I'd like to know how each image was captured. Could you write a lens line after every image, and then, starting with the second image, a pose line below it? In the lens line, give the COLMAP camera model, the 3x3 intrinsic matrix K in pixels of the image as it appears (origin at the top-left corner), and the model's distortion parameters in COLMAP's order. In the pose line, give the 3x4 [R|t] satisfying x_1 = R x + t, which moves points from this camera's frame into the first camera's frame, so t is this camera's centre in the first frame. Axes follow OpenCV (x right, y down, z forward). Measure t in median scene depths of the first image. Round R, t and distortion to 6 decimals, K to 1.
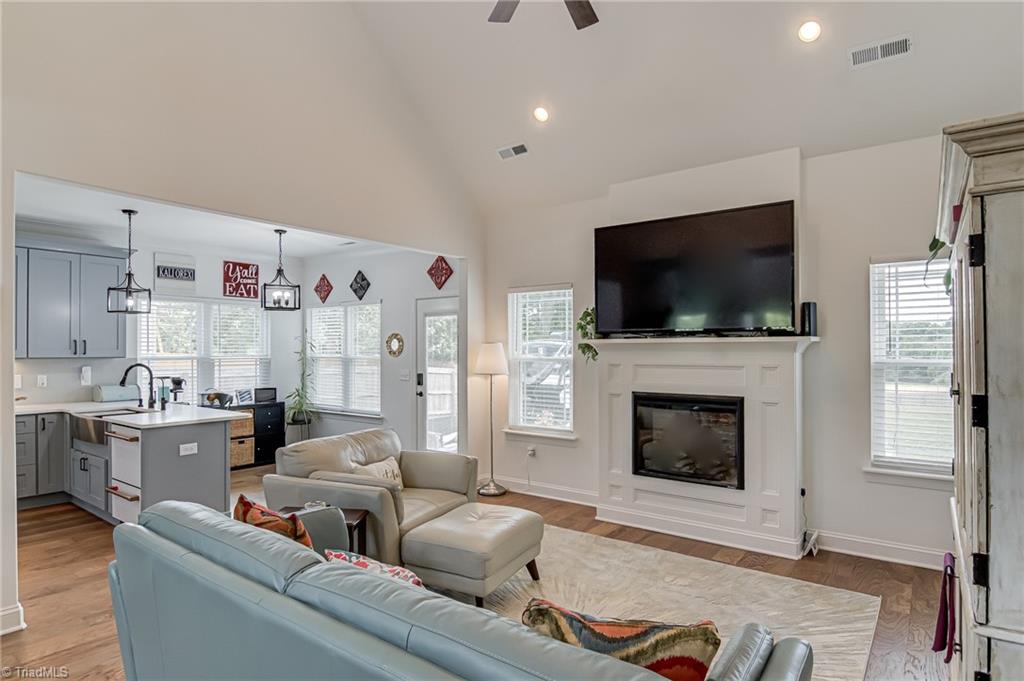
lens RADIAL K [[563.3, 0, 509.3], [0, 563.3, 345.3], [0, 0, 1]] dist [-0.021590, -0.001050]
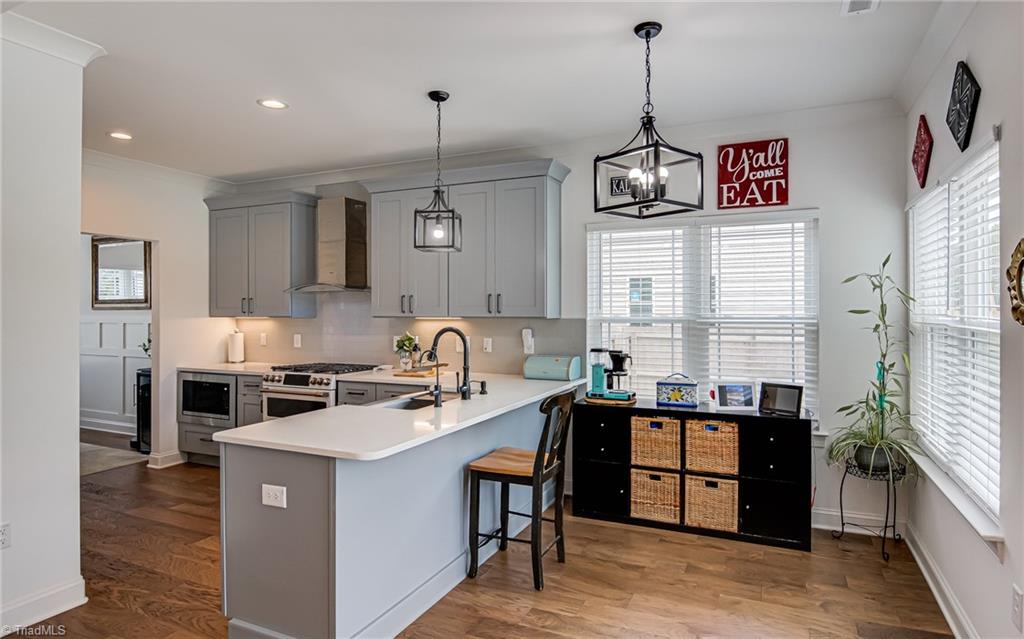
lens RADIAL K [[575.1, 0, 523.7], [0, 575.1, 308.3], [0, 0, 1]] dist [-0.001363, -0.000437]
pose [[0.229989, -0.002487, -0.973190, -0.000328], [0.008963, 0.999960, -0.000437, 0.009583], [0.973152, -0.008622, 0.230002, 0.764061]]
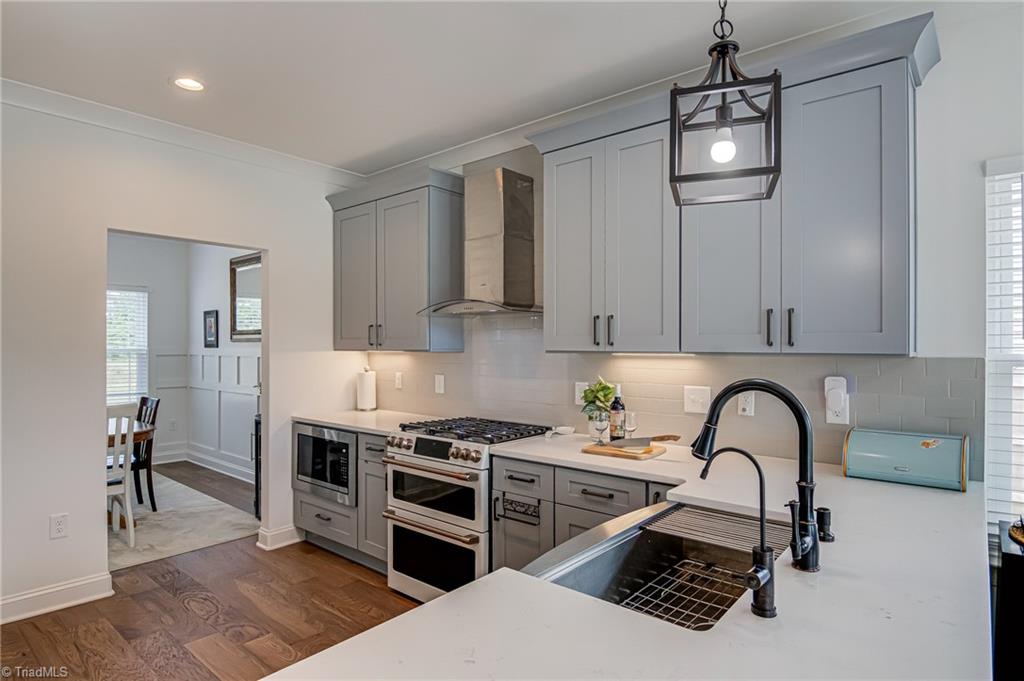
lens RADIAL K [[563.3, 0, 509.3], [0, 563.3, 345.3], [0, 0, 1]] dist [-0.021590, -0.001050]
pose [[-0.054105, 0.001501, -0.998534, -0.326791], [0.006857, 0.999976, 0.001131, 0.012820], [0.998512, -0.006785, -0.054114, 0.739207]]
